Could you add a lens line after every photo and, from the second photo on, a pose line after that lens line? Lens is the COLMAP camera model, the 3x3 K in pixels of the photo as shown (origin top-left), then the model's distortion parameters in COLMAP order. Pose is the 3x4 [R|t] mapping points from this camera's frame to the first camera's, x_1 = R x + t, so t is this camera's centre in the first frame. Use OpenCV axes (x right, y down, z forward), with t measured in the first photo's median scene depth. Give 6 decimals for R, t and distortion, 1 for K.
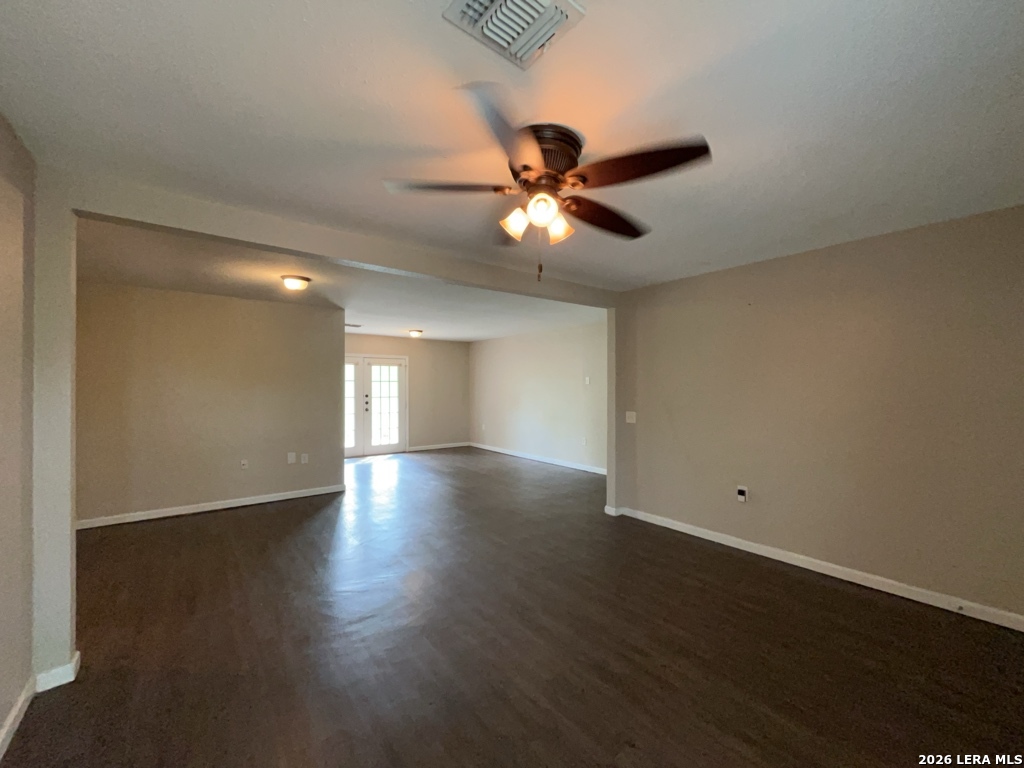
lens RADIAL K [[412.7, 0, 510.9], [0, 412.7, 390.3], [0, 0, 1]] dist [-0.000298, 0.000089]
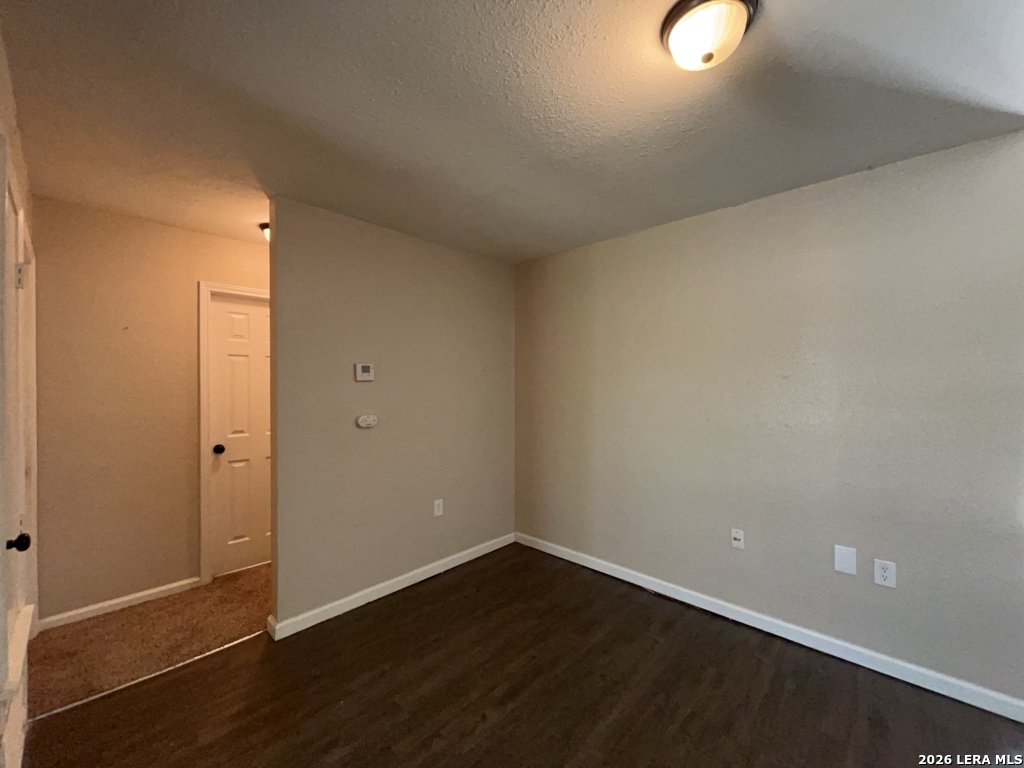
lens RADIAL K [[412.7, 0, 518.0], [0, 412.7, 386.4], [0, 0, 1]] dist [-0.000298, 0.000089]
pose [[0.159810, -0.003669, -0.987141, -0.117875], [-0.007725, 0.999958, -0.004967, 0.001455], [0.987118, 0.008420, 0.159775, 0.387734]]
